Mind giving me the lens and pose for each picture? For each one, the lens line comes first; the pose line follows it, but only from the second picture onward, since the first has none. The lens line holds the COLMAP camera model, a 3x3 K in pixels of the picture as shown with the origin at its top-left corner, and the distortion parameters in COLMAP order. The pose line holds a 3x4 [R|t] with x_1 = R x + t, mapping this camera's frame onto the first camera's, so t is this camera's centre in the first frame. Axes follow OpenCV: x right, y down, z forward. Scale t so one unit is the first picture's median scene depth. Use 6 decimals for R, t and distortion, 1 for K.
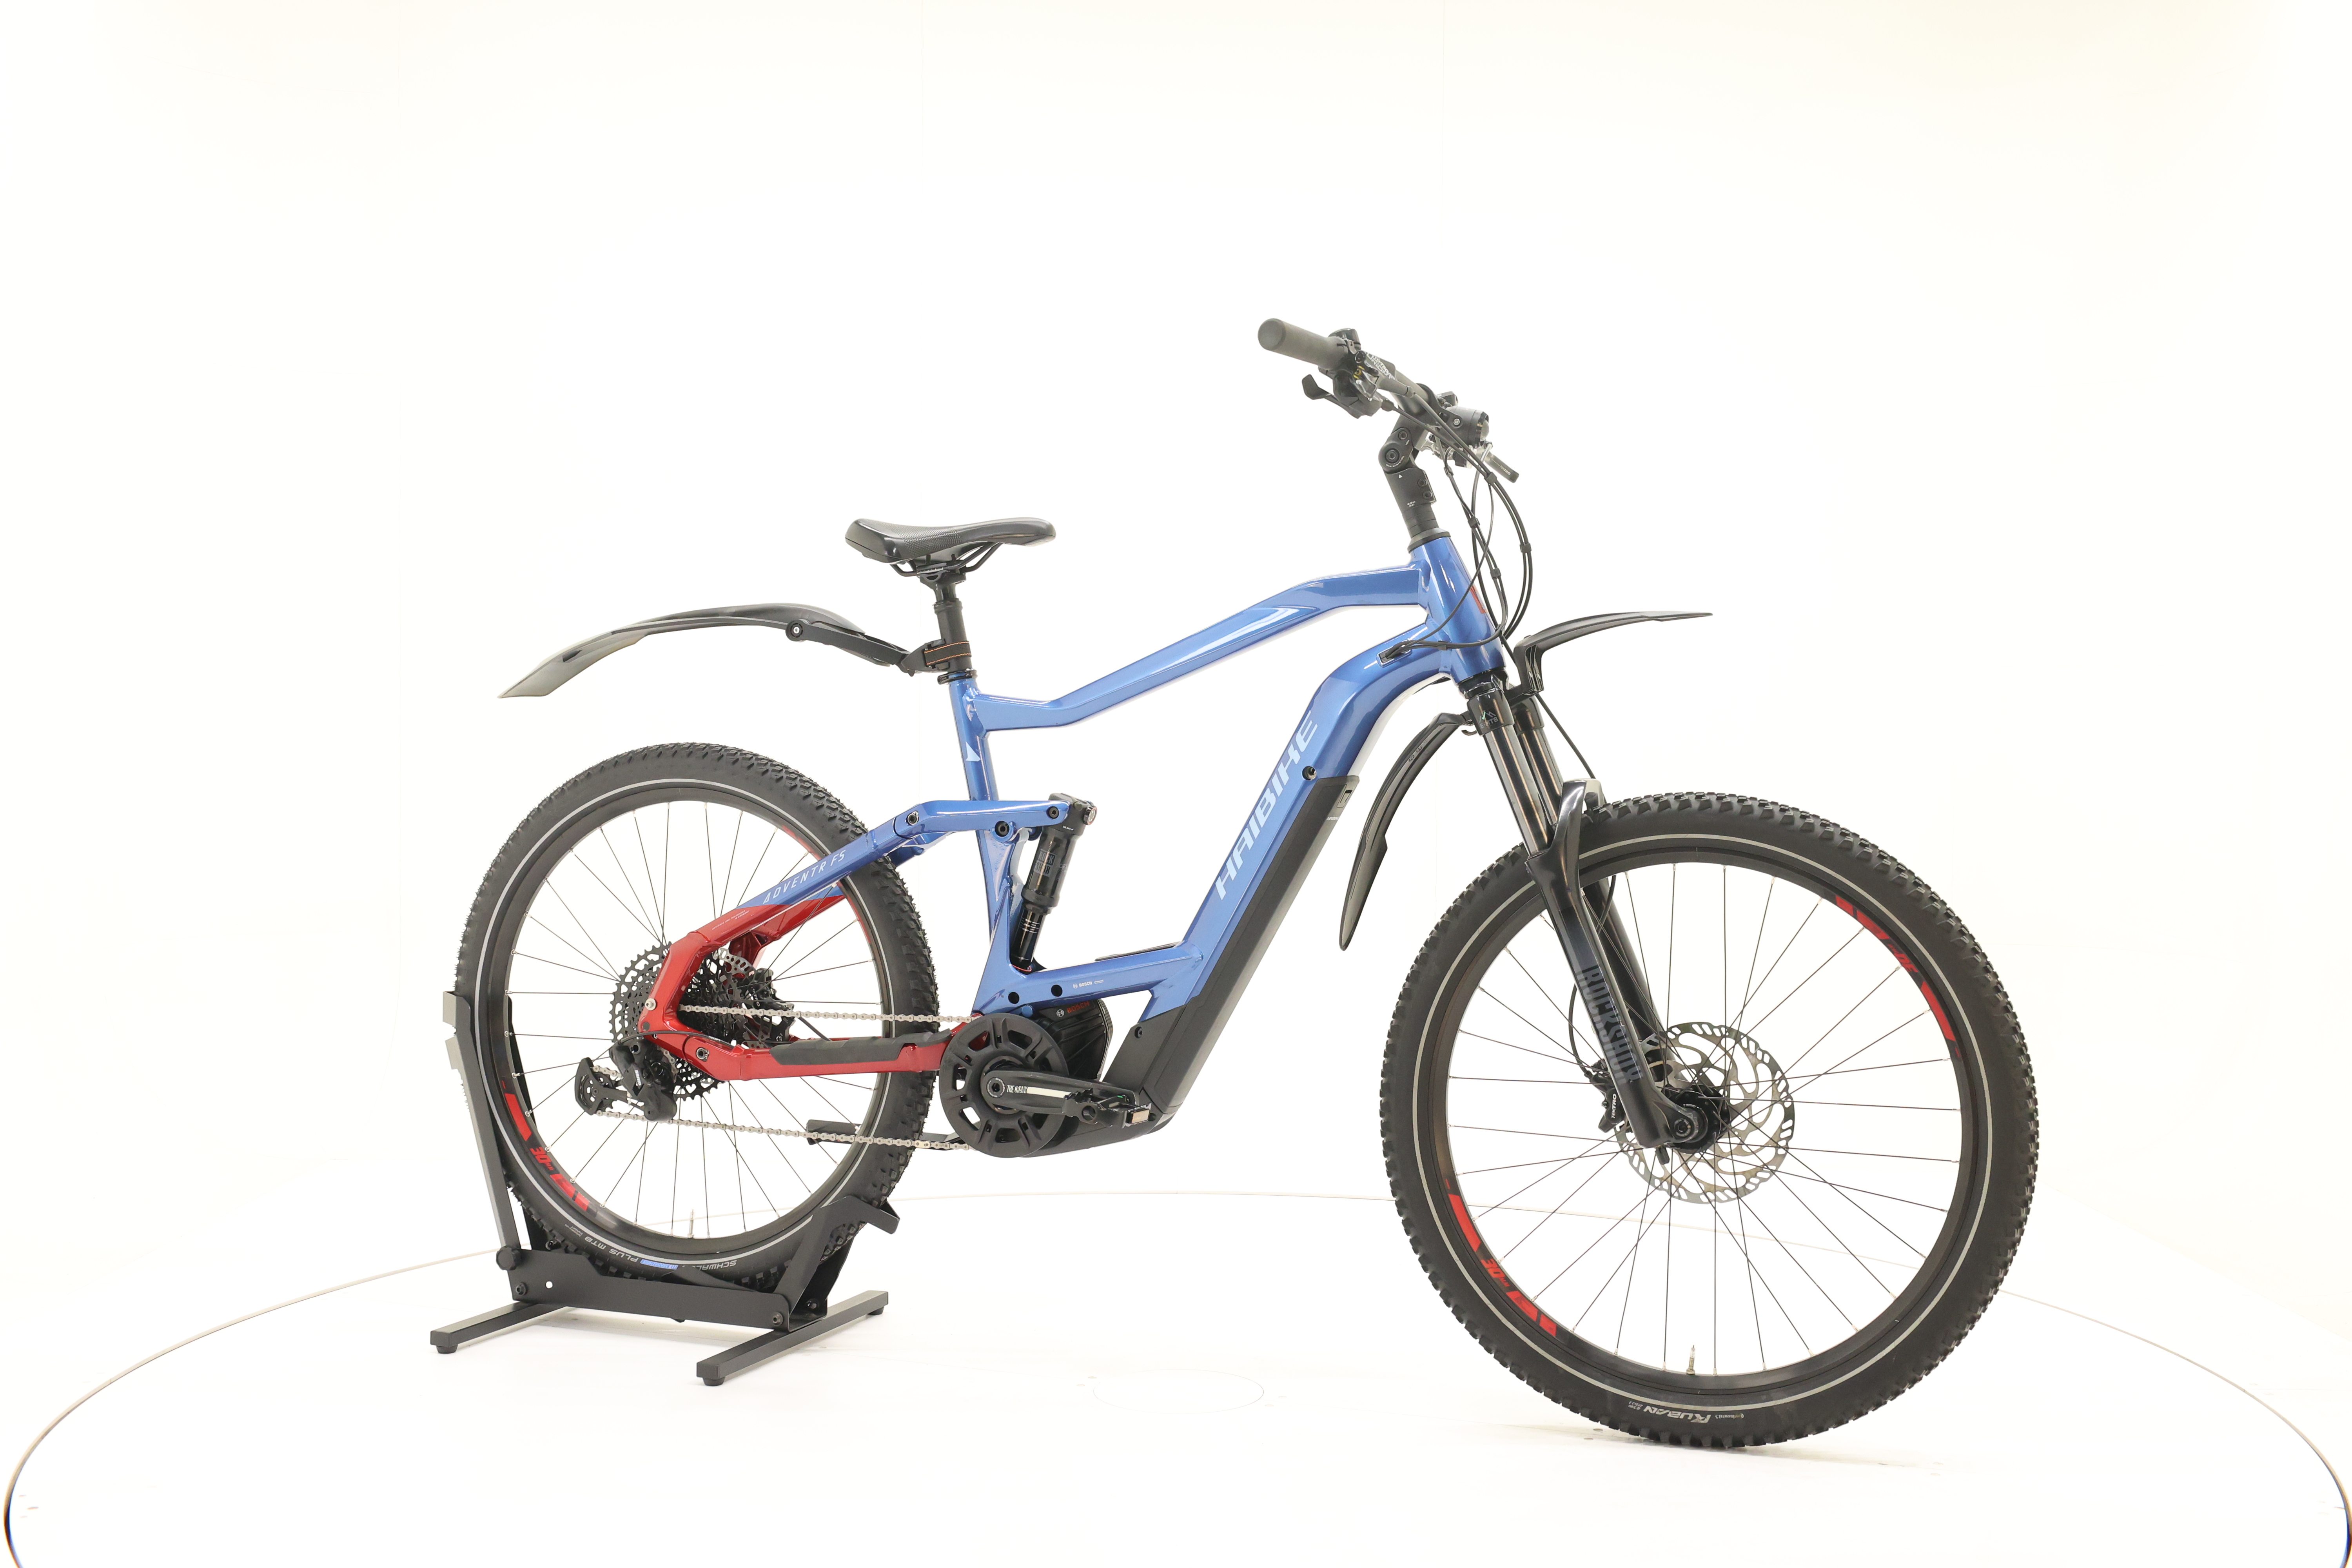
lens RADIAL K [[2547.8, 0, 1173.4], [0, 2547.8, 783.7], [0, 0, 1]] dist [0.000506, 0.000000]
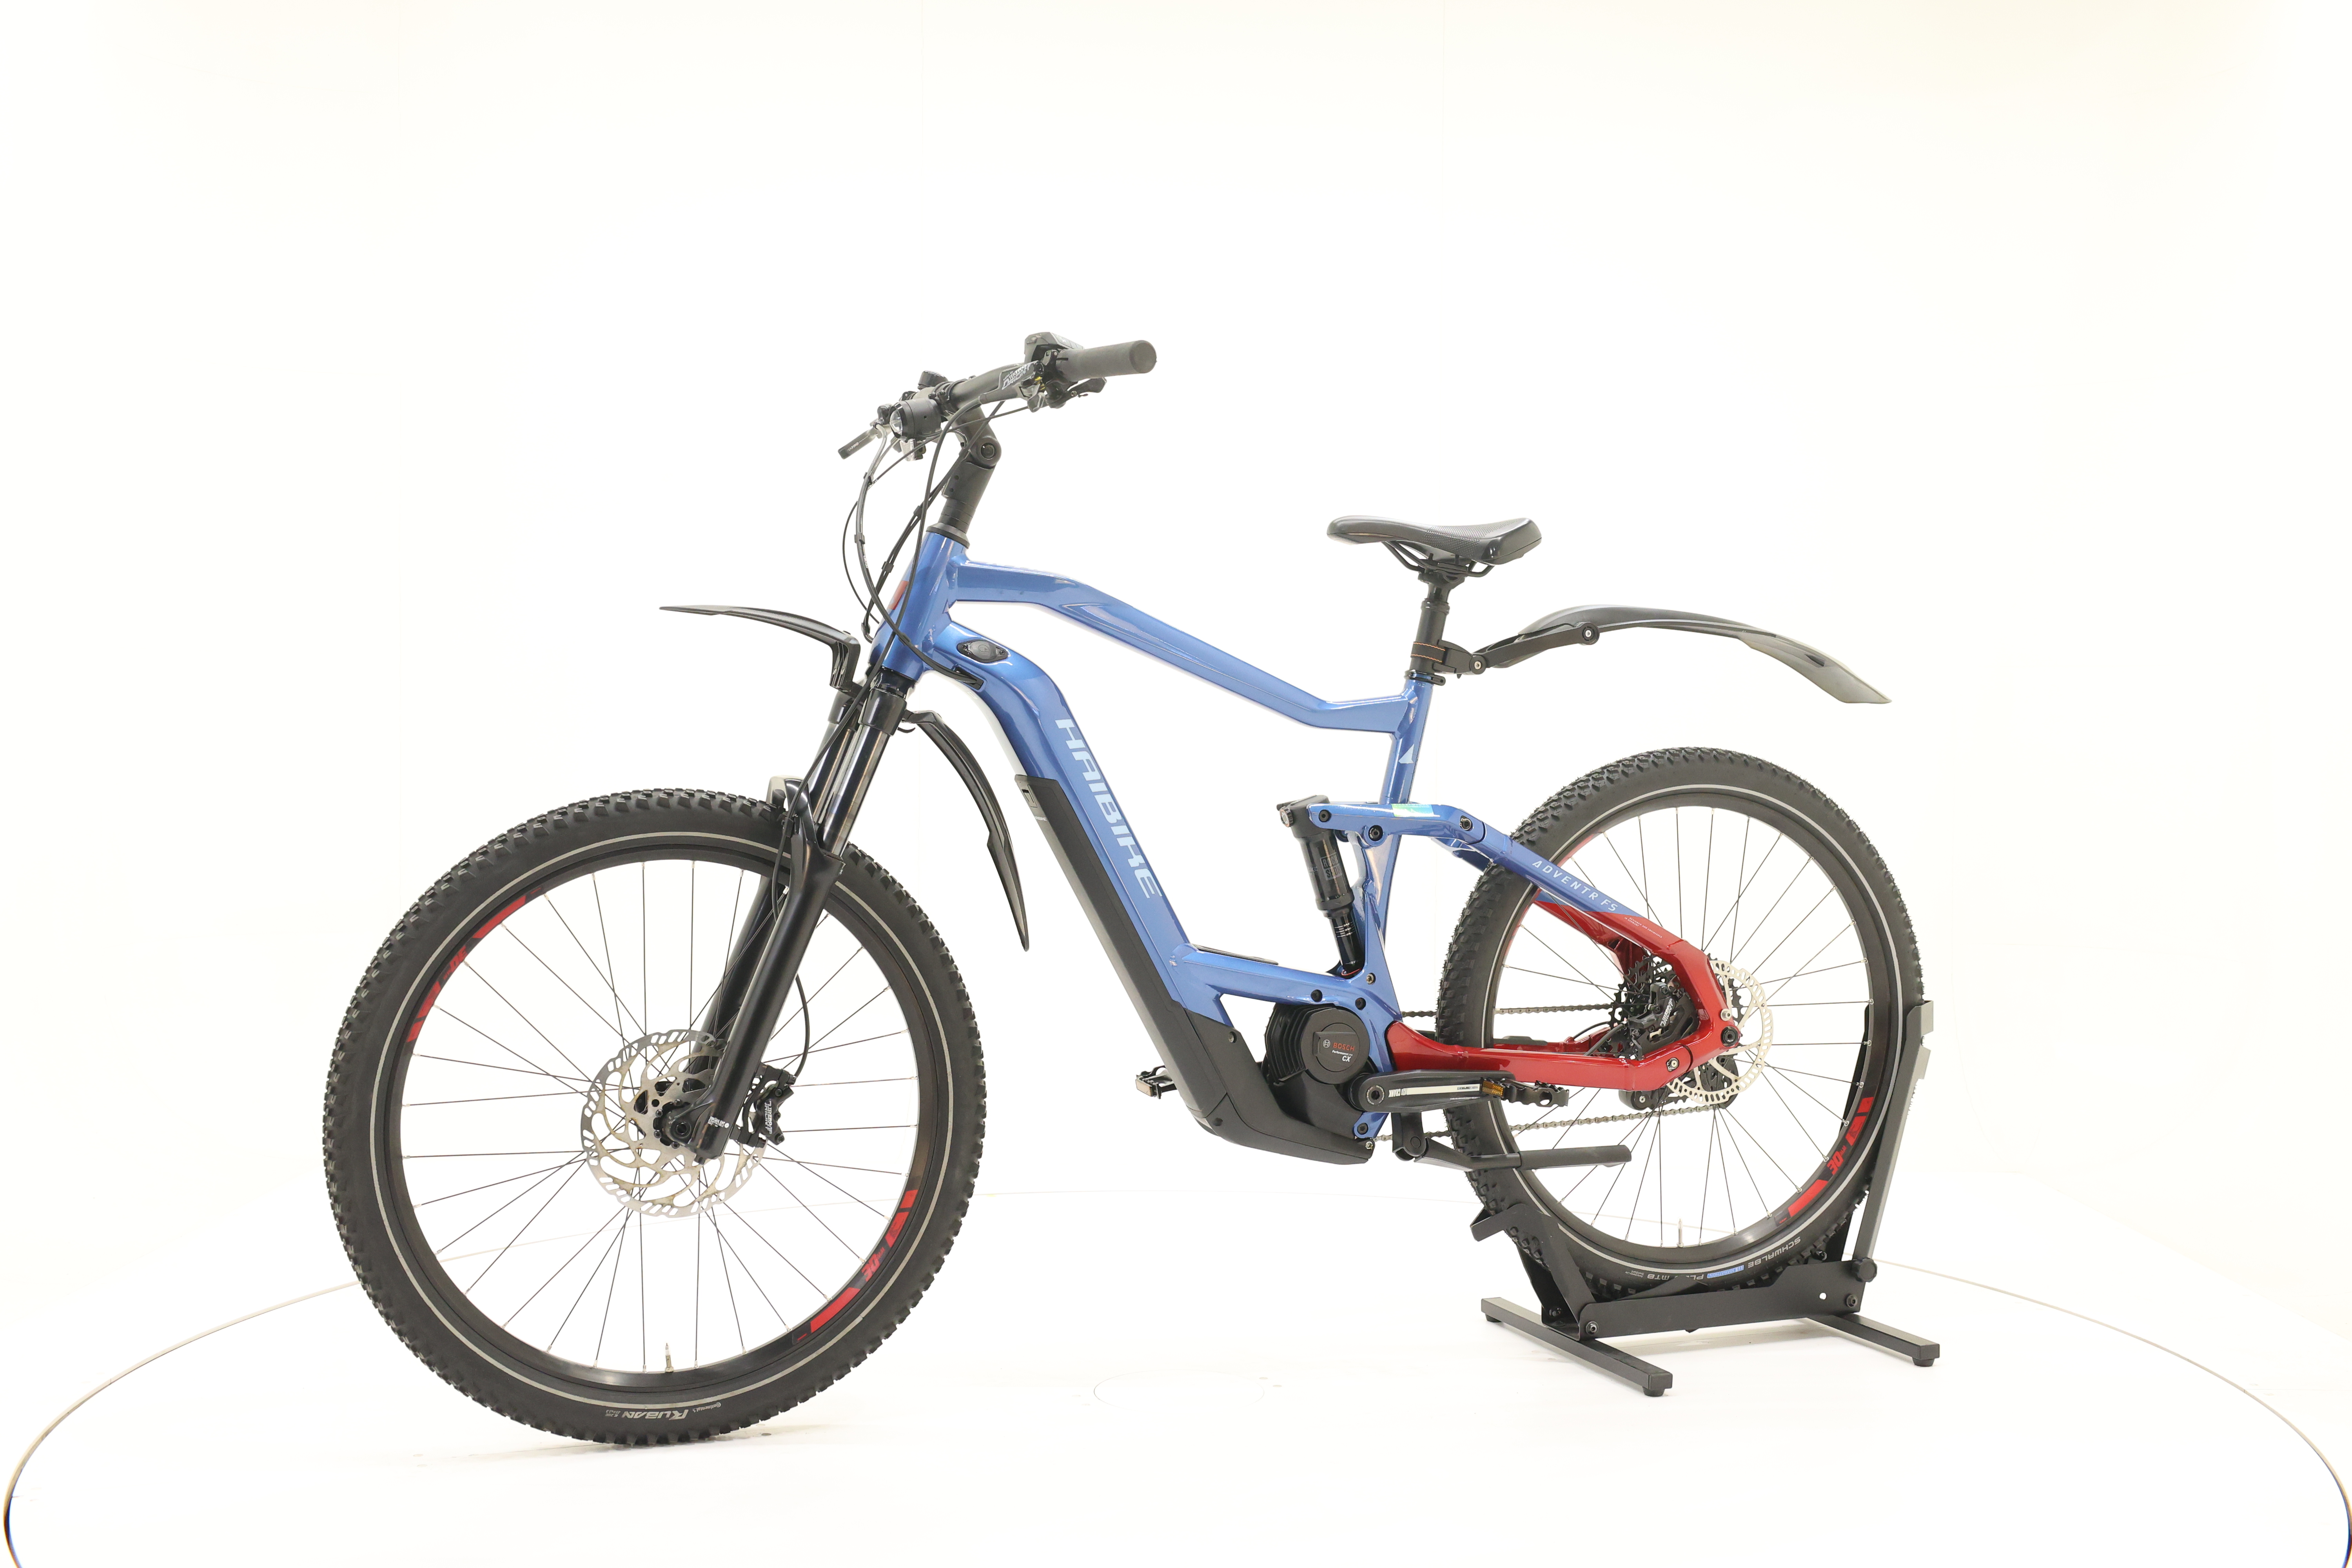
lens RADIAL K [[2547.8, 0, 1180.3], [0, 2547.8, 786.4], [0, 0, 1]] dist [0.000506, 0.000000]
pose [[-0.734441, 0.007080, -0.678636, 0.661207], [-0.021220, 0.999217, 0.033389, -0.031301], [0.678341, 0.038922, -0.733716, 1.681459]]
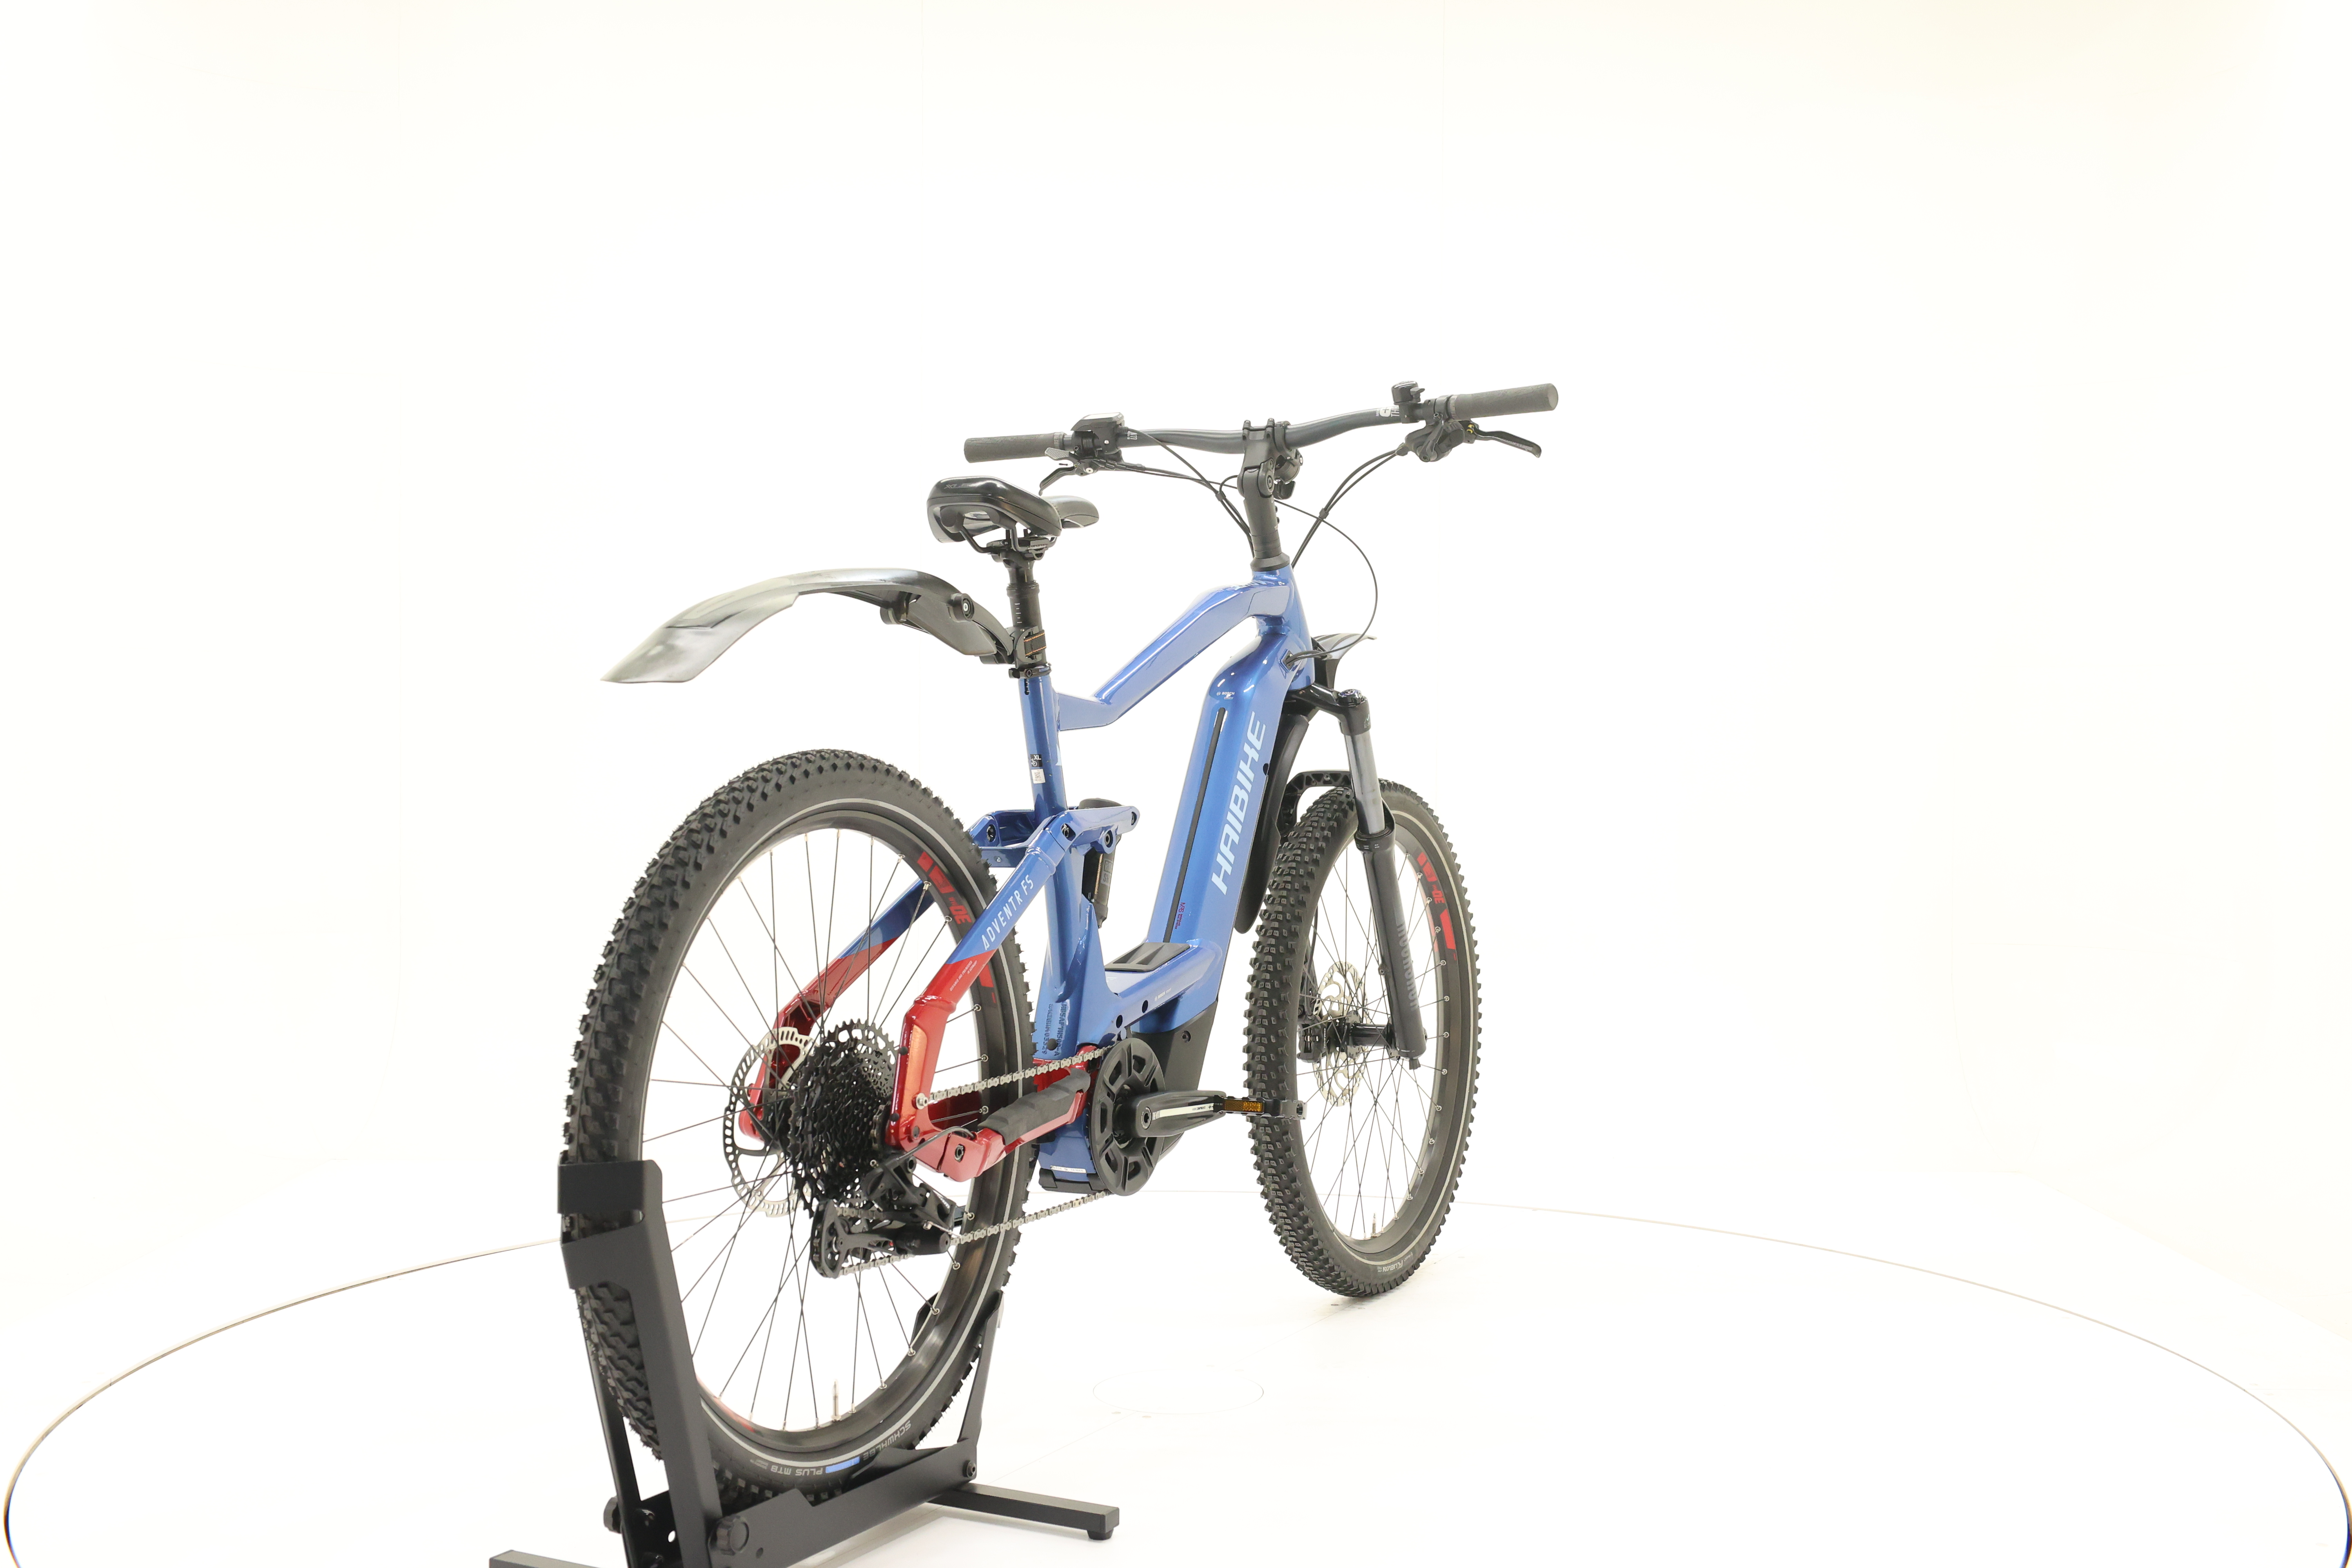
lens RADIAL K [[2547.8, 0, 1179.4], [0, 2547.8, 778.4], [0, 0, 1]] dist [0.000506, 0.000000]
pose [[0.104020, -0.022868, 0.994312, -0.962626], [0.019146, 0.999596, 0.020987, -0.022464], [-0.994391, 0.016854, 0.104416, 0.869564]]
